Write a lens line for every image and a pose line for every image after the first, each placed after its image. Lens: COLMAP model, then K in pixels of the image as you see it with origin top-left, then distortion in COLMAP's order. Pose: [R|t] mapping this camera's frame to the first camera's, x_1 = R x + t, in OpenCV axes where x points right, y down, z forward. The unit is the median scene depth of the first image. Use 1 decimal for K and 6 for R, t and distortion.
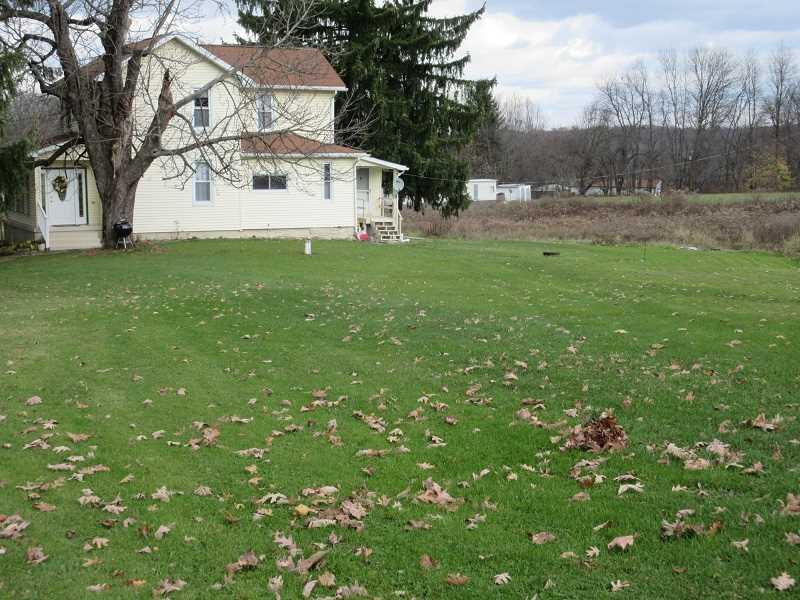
lens RADIAL K [[1274.8, 0, 400.0], [0, 1274.8, 300.0], [0, 0, 1]] dist [-0.001517, 0.047326]
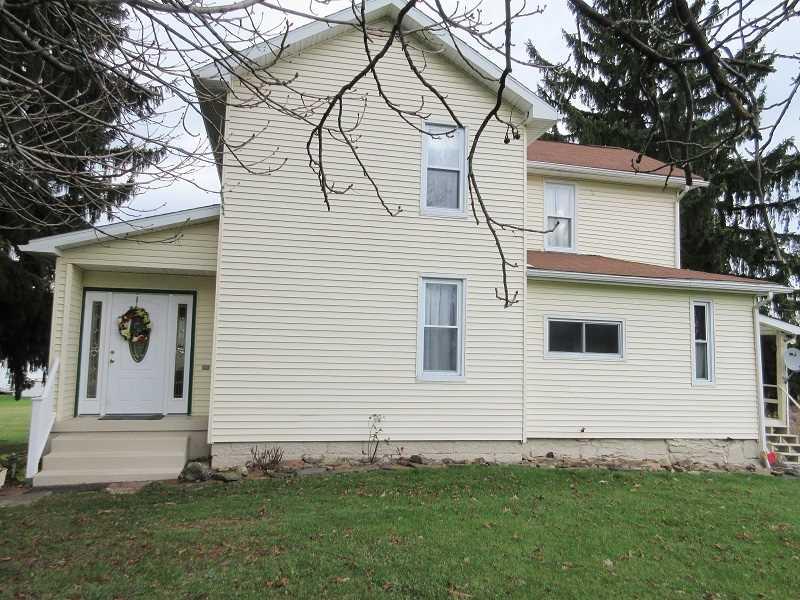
lens RADIAL K [[600.5, 0, 400.0], [0, 600.5, 300.0], [0, 0, 1]] dist [0.003448, -0.003143]
pose [[0.971329, -0.006869, -0.237640, -0.118518], [-0.050828, 0.970470, -0.235806, -0.051875], [0.232242, 0.241124, 0.942296, 0.795451]]
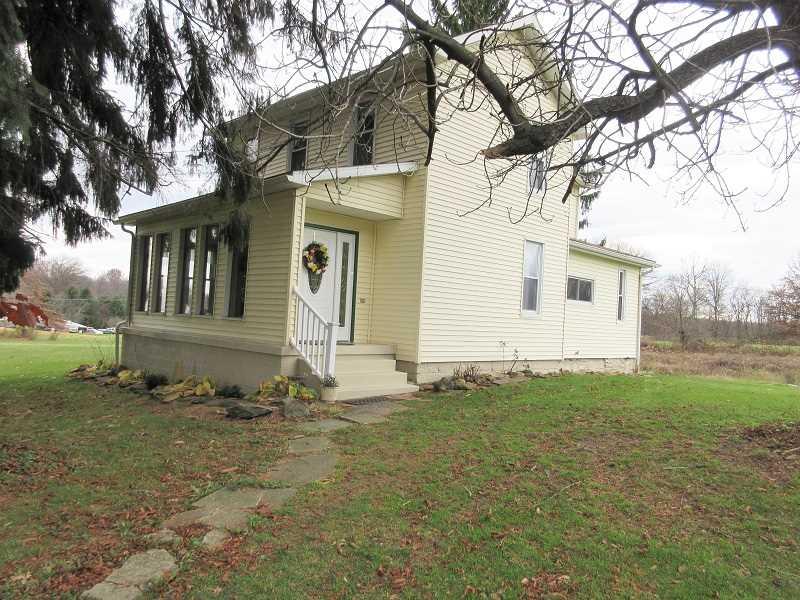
lens RADIAL K [[600.5, 0, 400.0], [0, 600.5, 300.0], [0, 0, 1]] dist [0.003448, -0.003143]
pose [[0.944459, 0.061504, 0.322822, -0.302659], [-0.013438, 0.988737, -0.149060, -0.039549], [-0.328354, 0.136443, 0.934648, 0.754607]]
